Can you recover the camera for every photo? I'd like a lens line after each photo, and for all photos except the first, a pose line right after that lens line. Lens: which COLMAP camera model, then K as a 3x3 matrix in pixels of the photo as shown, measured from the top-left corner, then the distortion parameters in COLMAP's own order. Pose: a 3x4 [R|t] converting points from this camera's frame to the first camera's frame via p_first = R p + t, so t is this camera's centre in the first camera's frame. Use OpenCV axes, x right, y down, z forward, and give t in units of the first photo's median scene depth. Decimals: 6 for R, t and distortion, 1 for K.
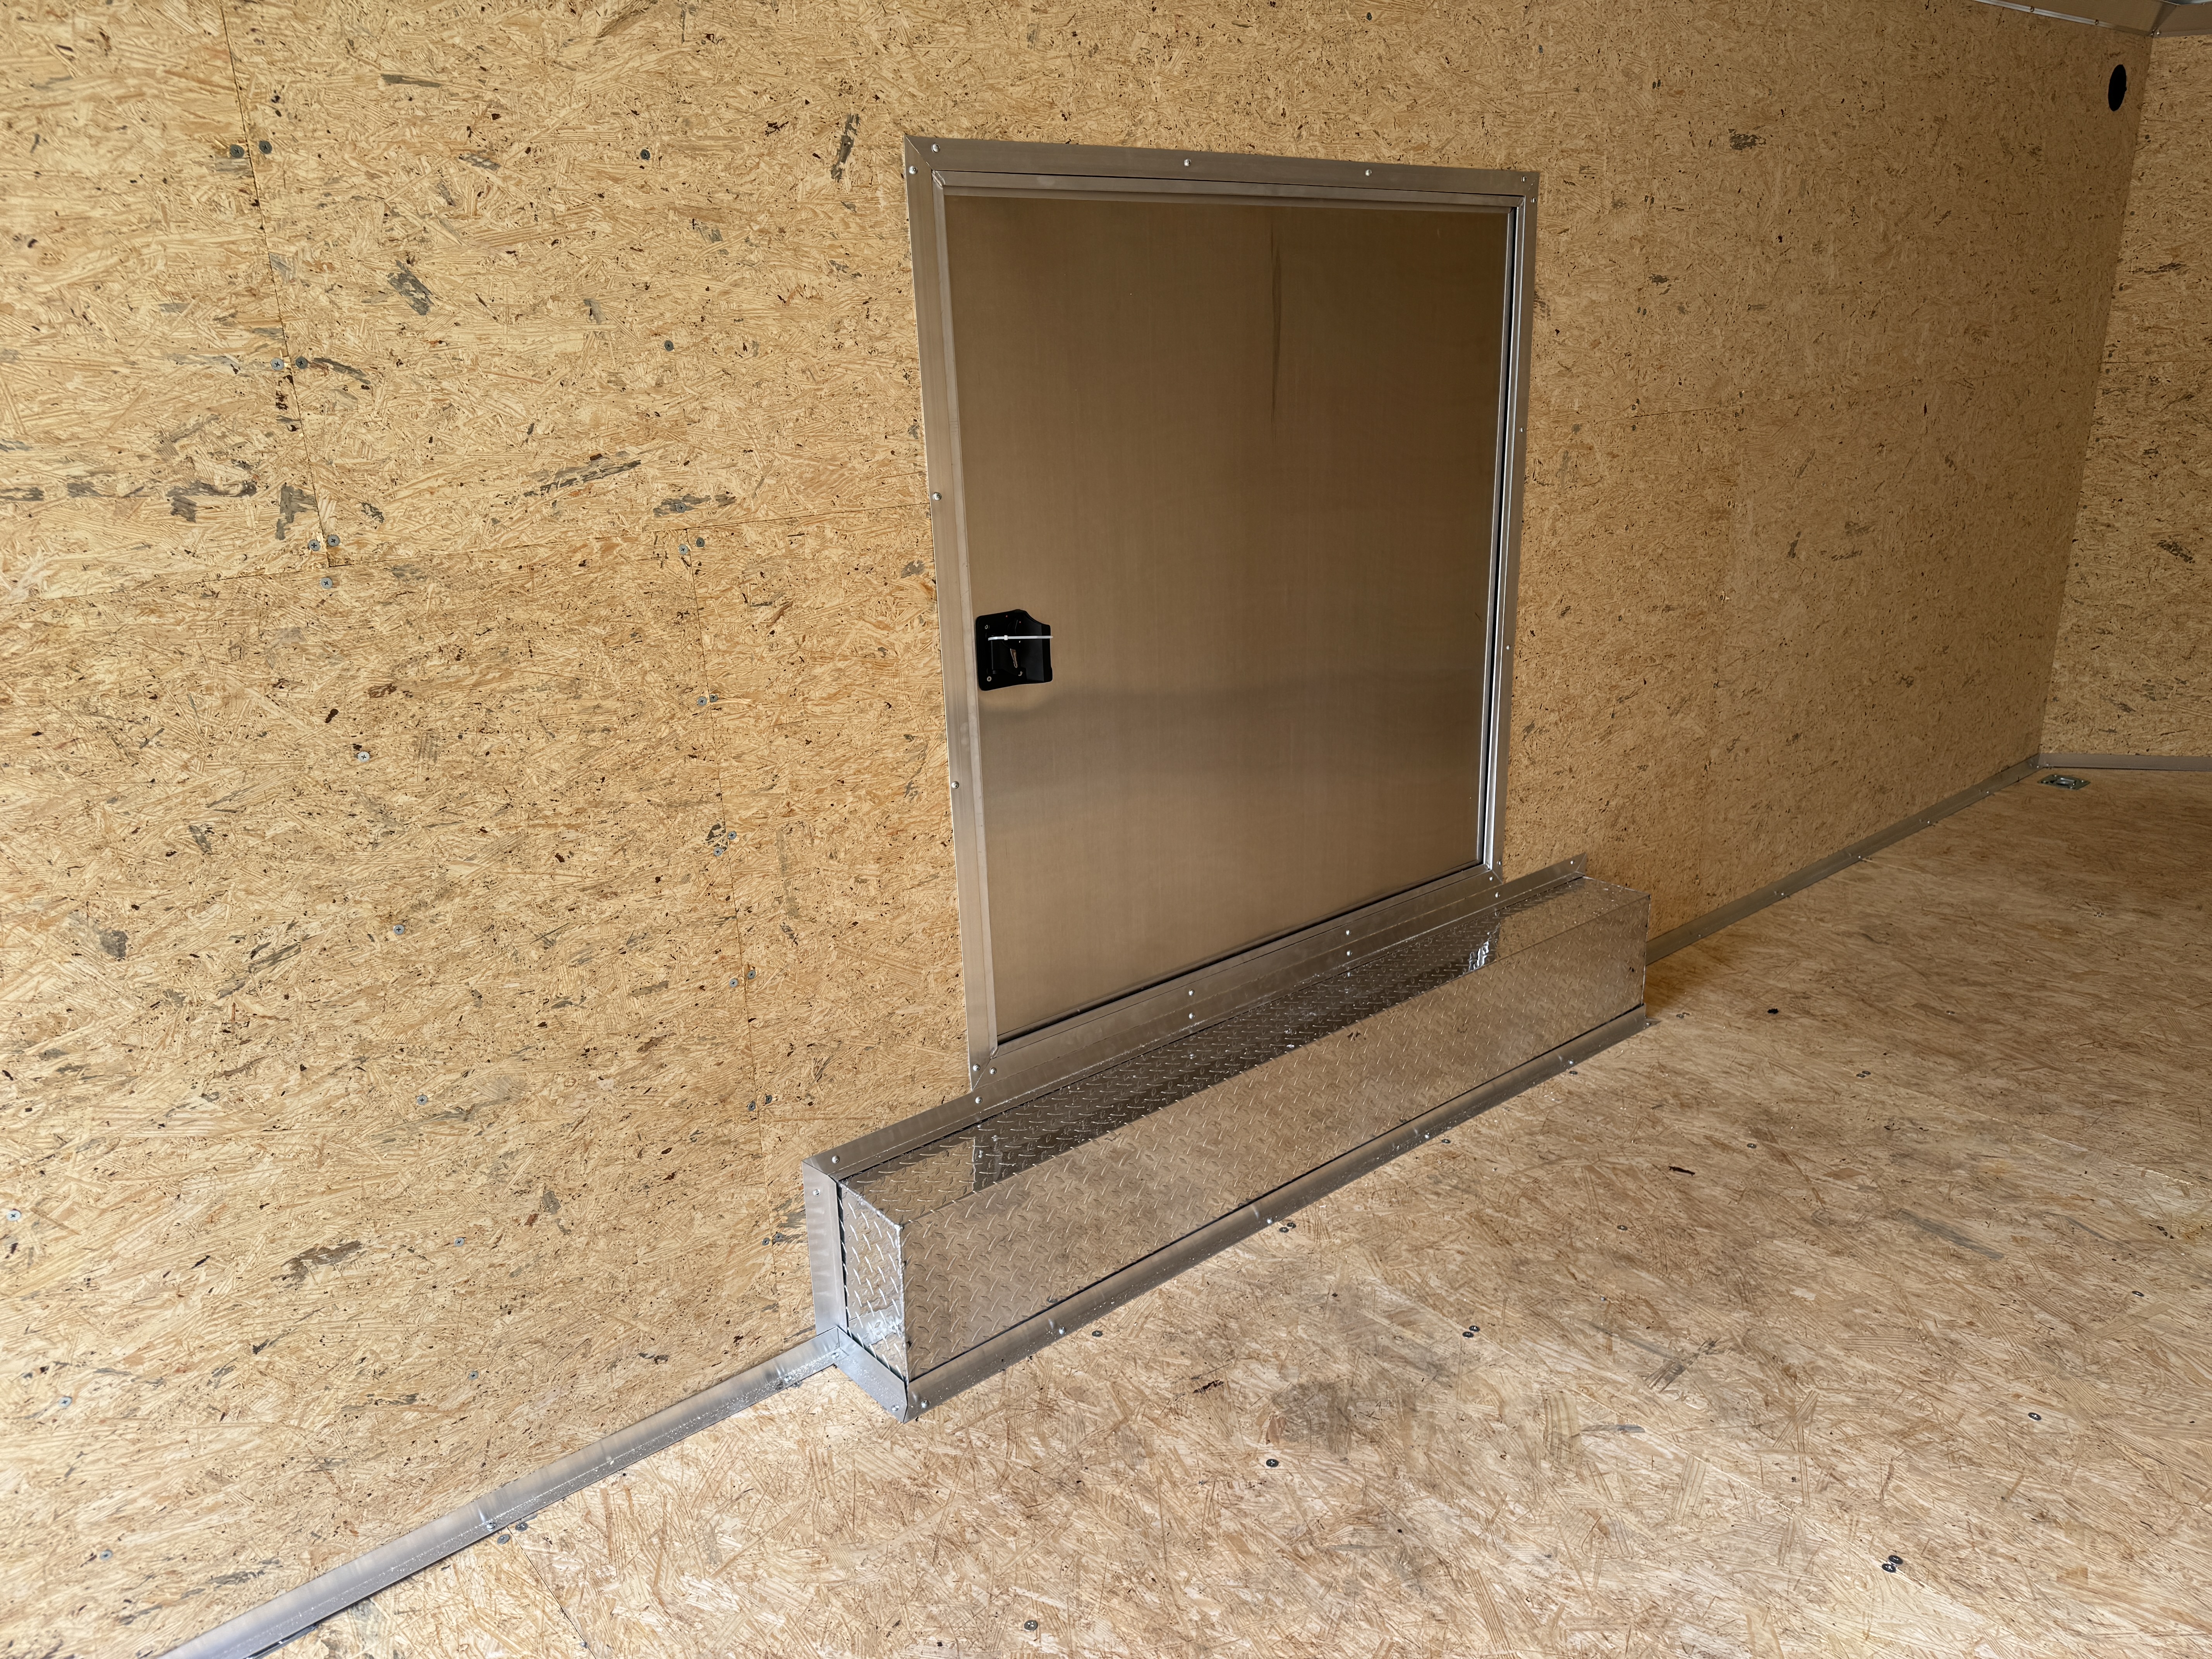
lens RADIAL K [[1564.0, 0, 1093.3], [0, 1564.0, 834.1], [0, 0, 1]] dist [0.034028, -0.035496]
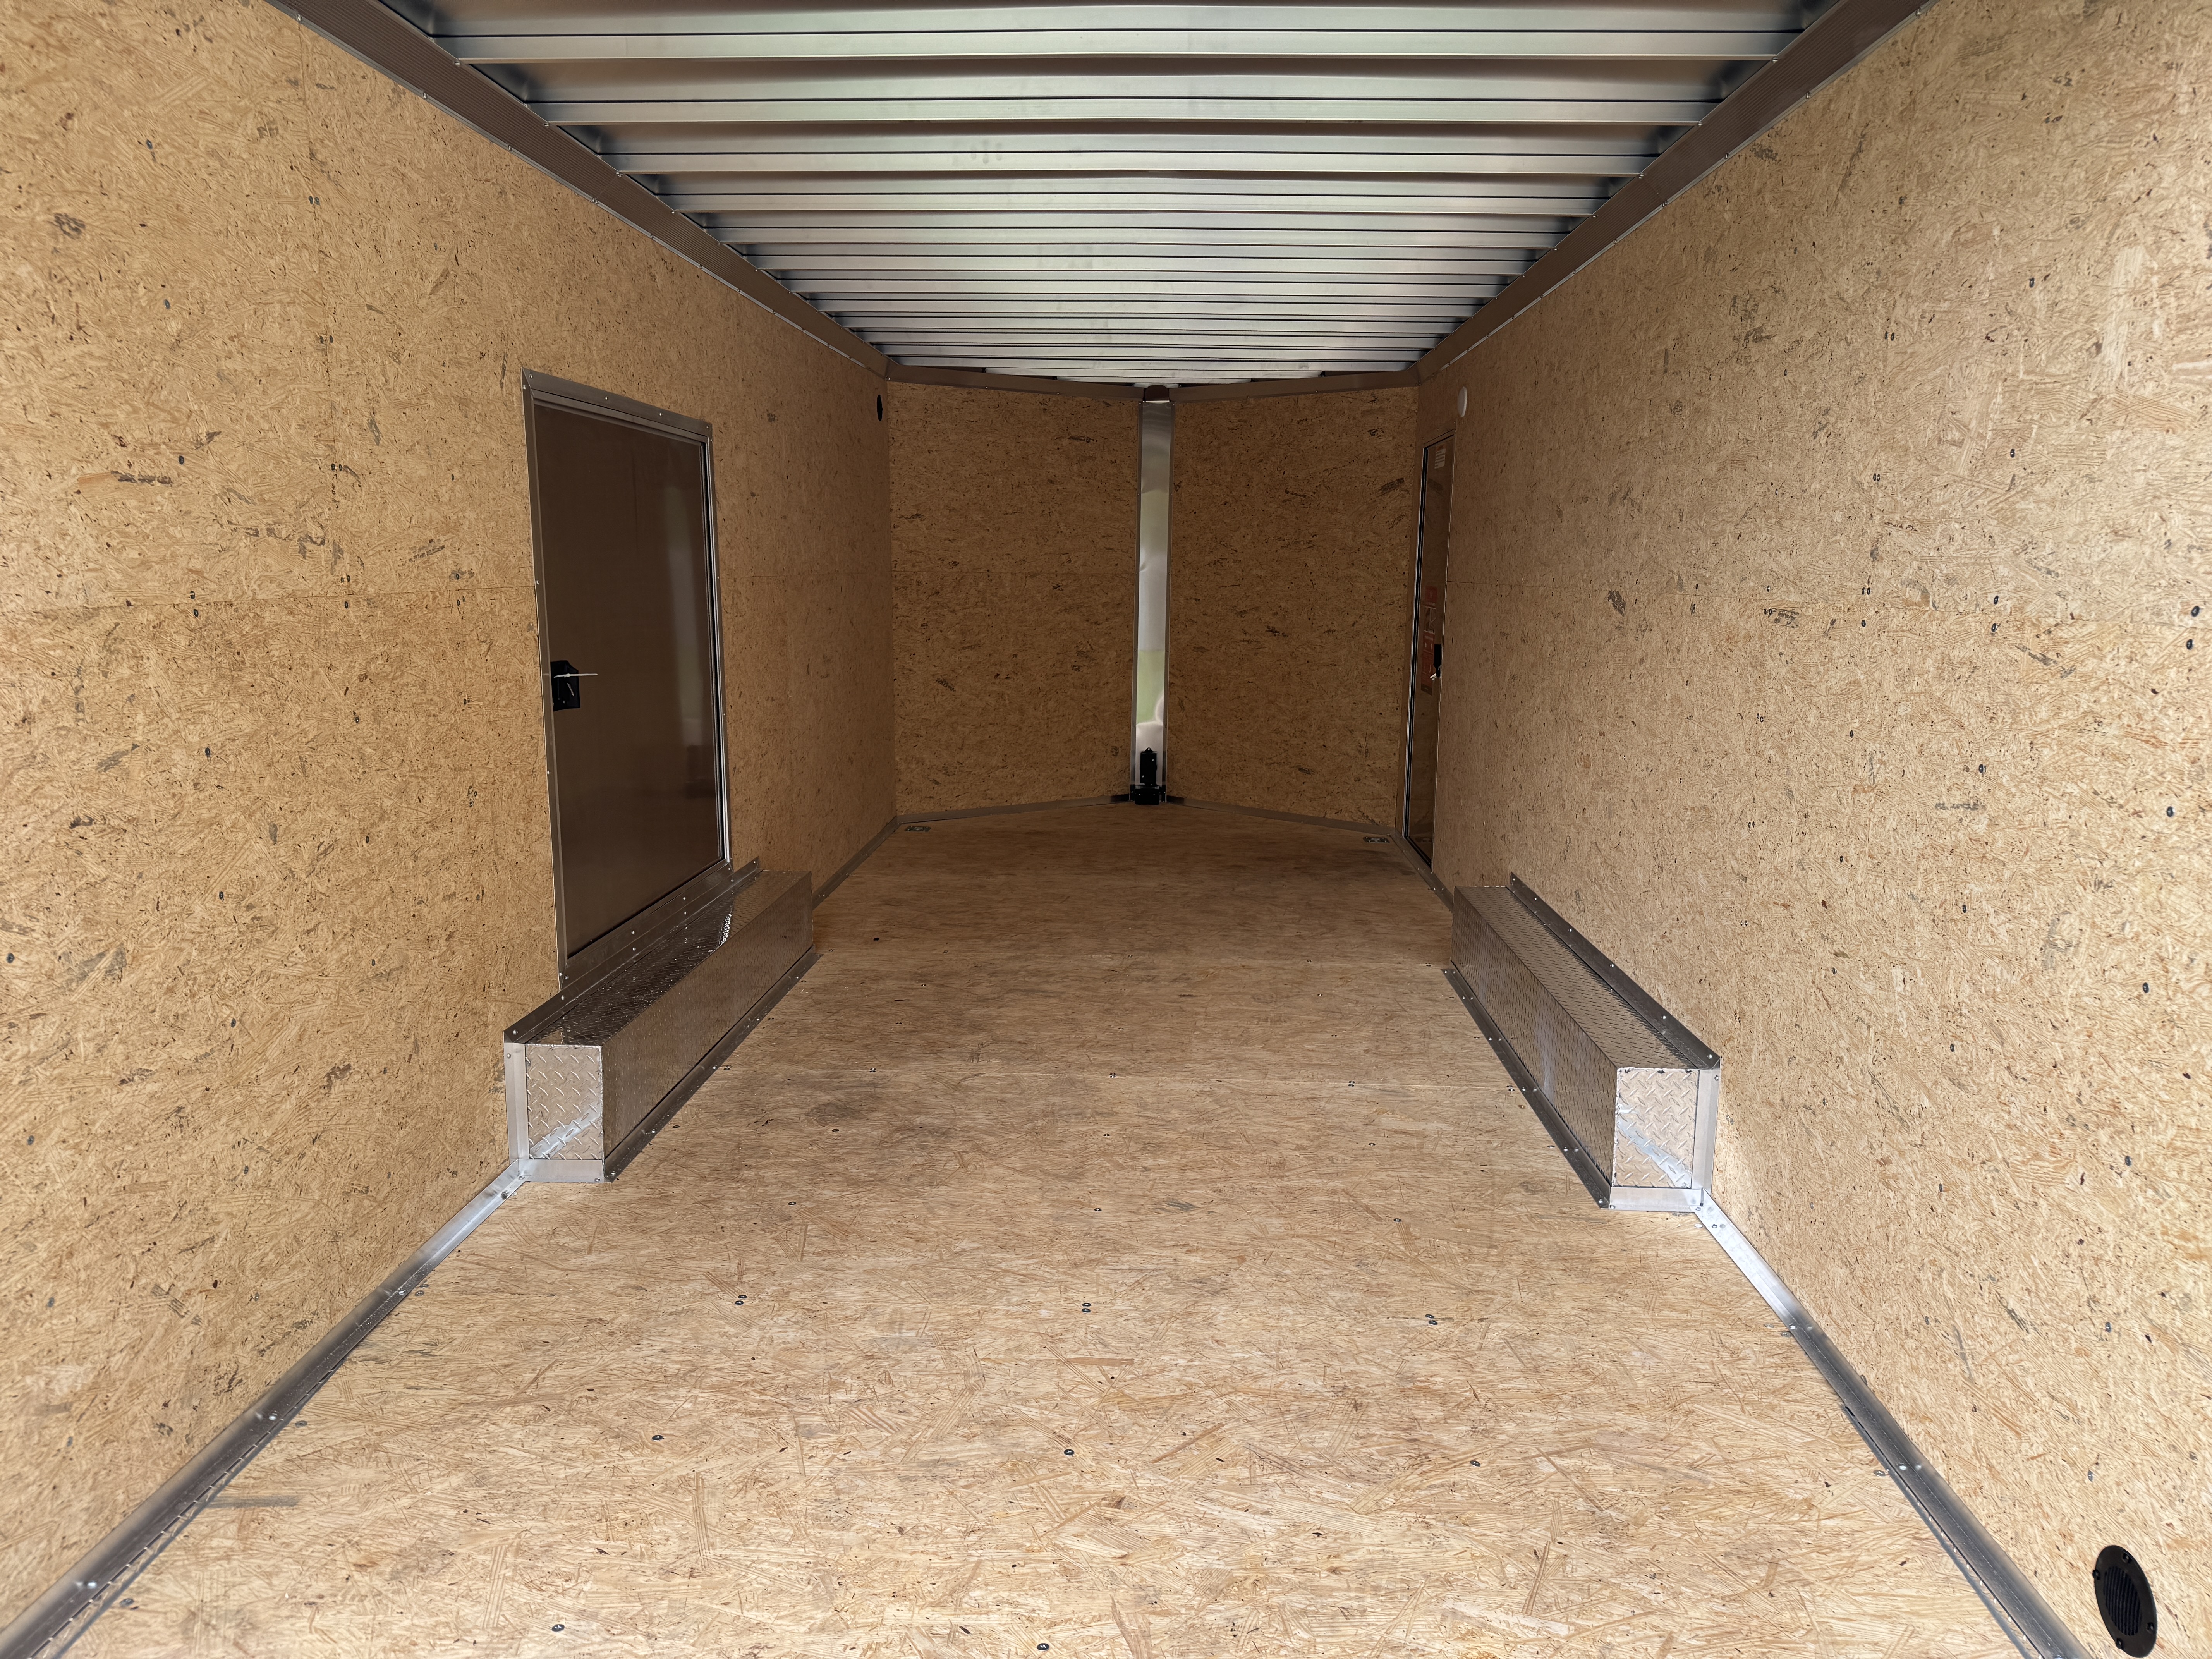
lens RADIAL K [[1564.0, 0, 1101.5], [0, 1564.0, 832.5], [0, 0, 1]] dist [0.034028, -0.035496]
pose [[0.679454, -0.090703, 0.728090, -1.005391], [0.201196, 0.977325, -0.066004, 0.279159], [-0.705594, 0.191335, 0.682296, -0.488633]]
